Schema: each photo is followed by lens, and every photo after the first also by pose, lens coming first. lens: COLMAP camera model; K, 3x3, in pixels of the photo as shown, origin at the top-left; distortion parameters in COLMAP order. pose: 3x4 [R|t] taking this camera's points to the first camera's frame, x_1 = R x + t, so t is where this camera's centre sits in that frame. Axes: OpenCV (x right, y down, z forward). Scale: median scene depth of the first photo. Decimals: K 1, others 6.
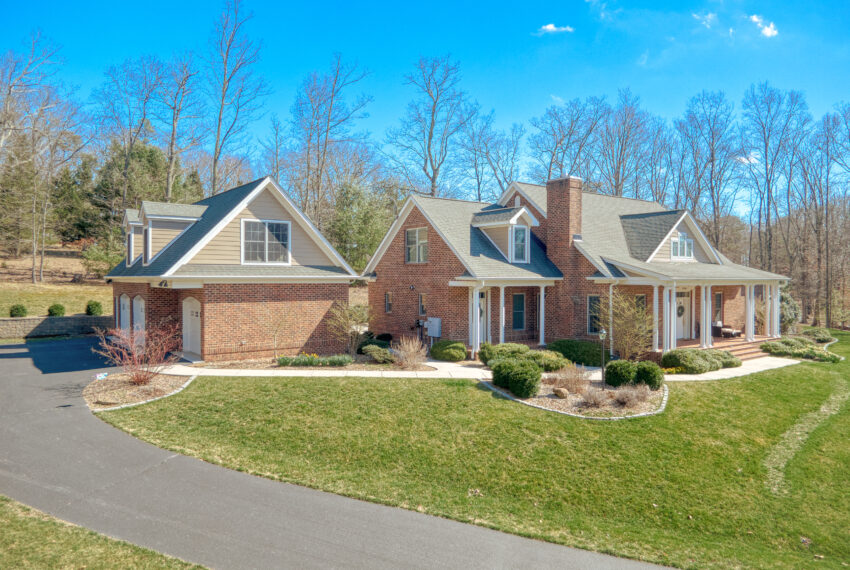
lens RADIAL K [[584.8, 0, 425.0], [0, 584.8, 285.0], [0, 0, 1]] dist [0.008715, -0.082987]
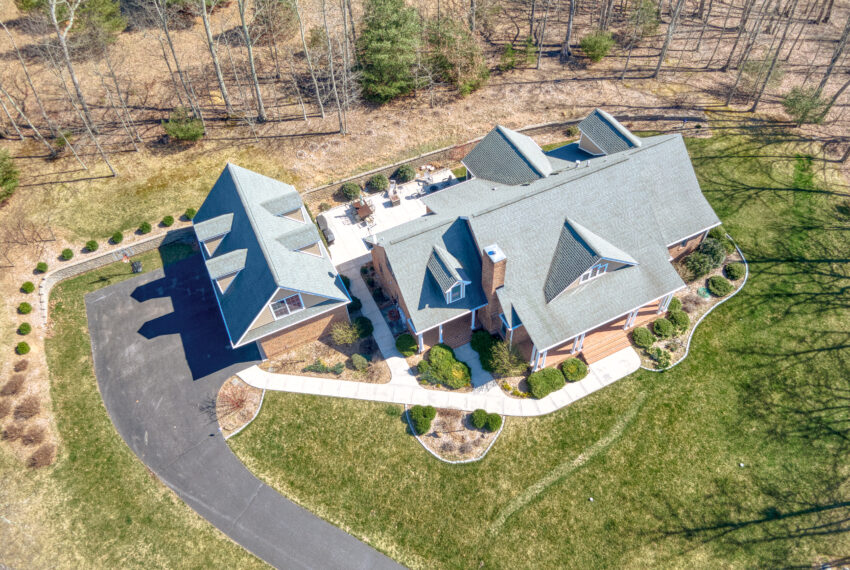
lens RADIAL K [[583.5, 0, 424.8], [0, 583.5, 290.3], [0, 0, 1]] dist [0.007540, -0.086271]
pose [[0.980514, 0.128599, -0.148510, 0.300766], [0.037905, 0.617913, 0.785332, -1.212203], [0.192759, -0.775658, 0.600997, 0.126381]]
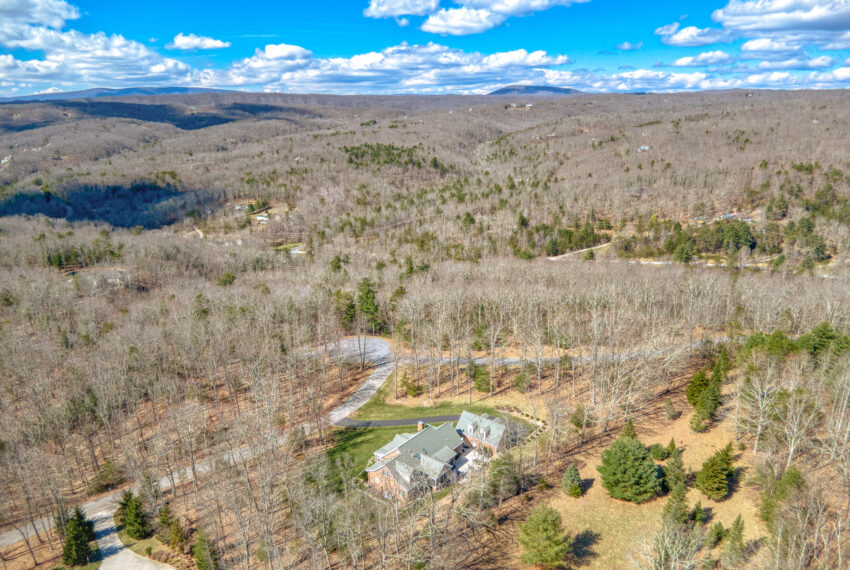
lens RADIAL K [[583.5, 0, 424.8], [0, 583.5, 290.3], [0, 0, 1]] dist [0.007540, -0.086271]
pose [[-0.968594, 0.075967, -0.236757, 1.449563], [0.004401, 0.957273, 0.289151, -3.022016], [0.248607, 0.279029, -0.927544, 5.903365]]
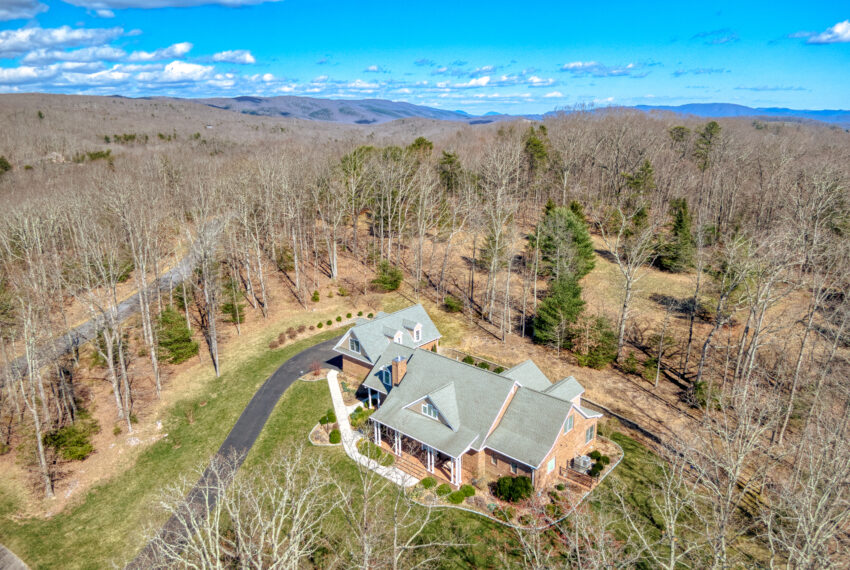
lens RADIAL K [[583.5, 0, 424.8], [0, 583.5, 290.3], [0, 0, 1]] dist [0.007540, -0.086271]
pose [[0.193040, 0.278483, -0.940842, 2.443827], [0.010507, 0.958236, 0.285787, -1.141502], [0.981135, -0.065054, 0.182052, 0.732749]]
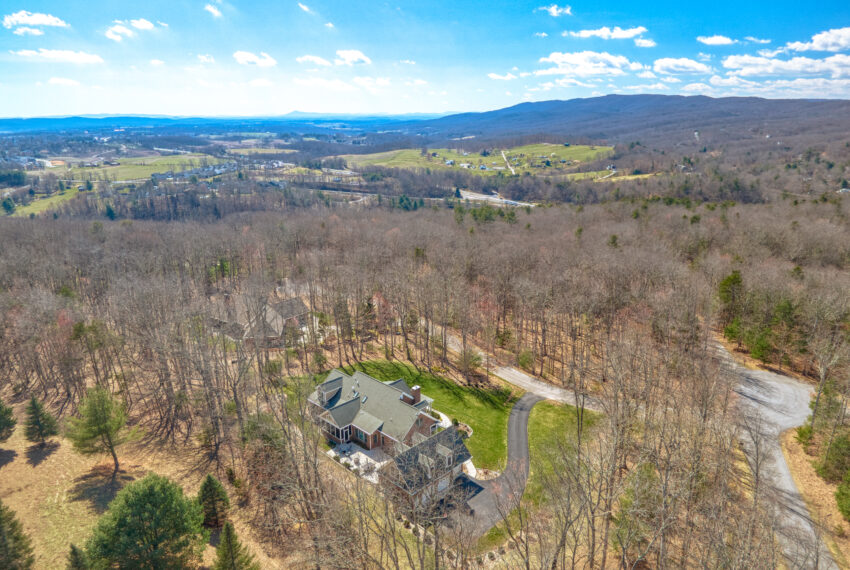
lens RADIAL K [[583.5, 0, 424.8], [0, 583.5, 290.3], [0, 0, 1]] dist [0.007540, -0.086271]
pose [[-0.145033, -0.291333, 0.945564, -3.324015], [0.014844, 0.954920, 0.296492, -2.000409], [-0.989315, 0.057037, -0.134170, 1.476604]]
